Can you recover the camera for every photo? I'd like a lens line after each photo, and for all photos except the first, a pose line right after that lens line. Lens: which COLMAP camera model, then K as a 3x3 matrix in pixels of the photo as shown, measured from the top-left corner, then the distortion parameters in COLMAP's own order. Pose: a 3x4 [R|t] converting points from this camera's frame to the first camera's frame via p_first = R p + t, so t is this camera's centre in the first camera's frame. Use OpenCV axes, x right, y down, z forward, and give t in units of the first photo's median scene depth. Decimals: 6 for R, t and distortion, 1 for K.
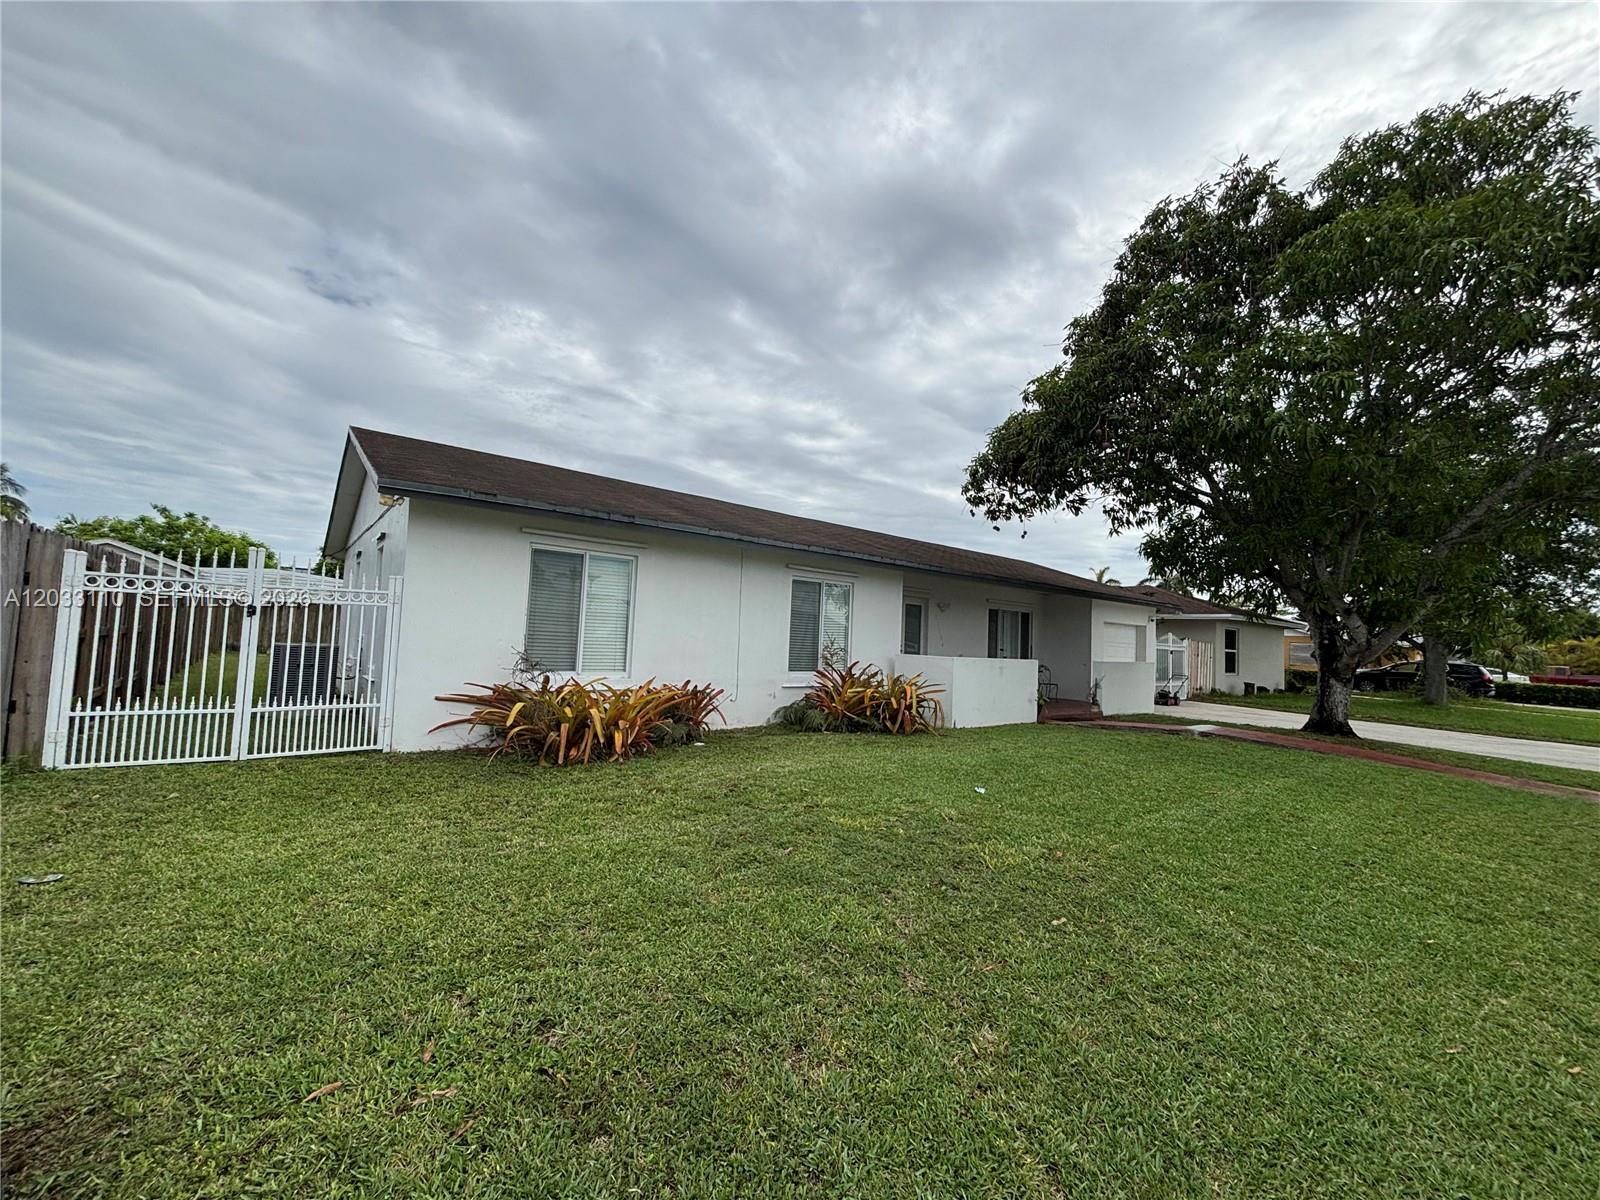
lens RADIAL K [[646.1, 0, 800.0], [0, 646.1, 600.0], [0, 0, 1]] dist [-0.001551, 0.000045]
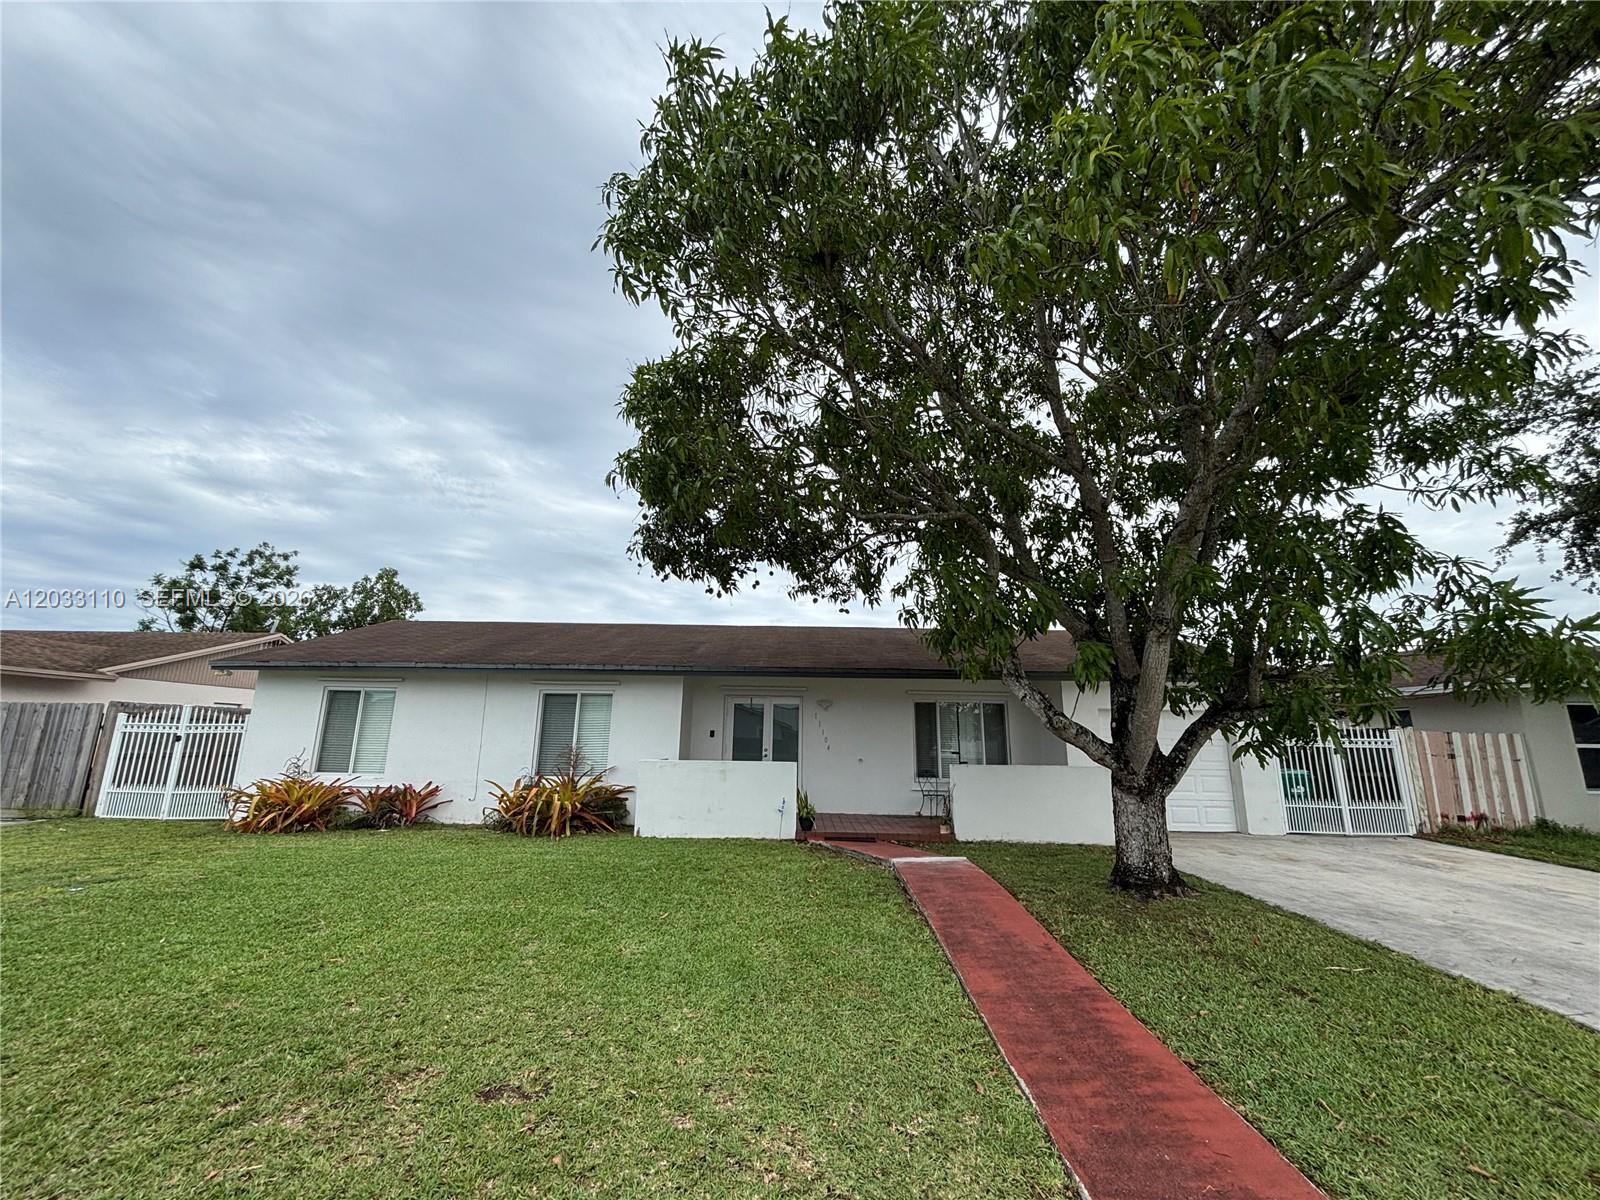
lens RADIAL K [[646.1, 0, 800.0], [0, 646.1, 600.0], [0, 0, 1]] dist [-0.001551, 0.000045]
pose [[0.761097, -0.180527, -0.623010, 1.058607], [0.060099, 0.975984, -0.209386, 0.072397], [0.645848, 0.121921, 0.753668, 0.394872]]
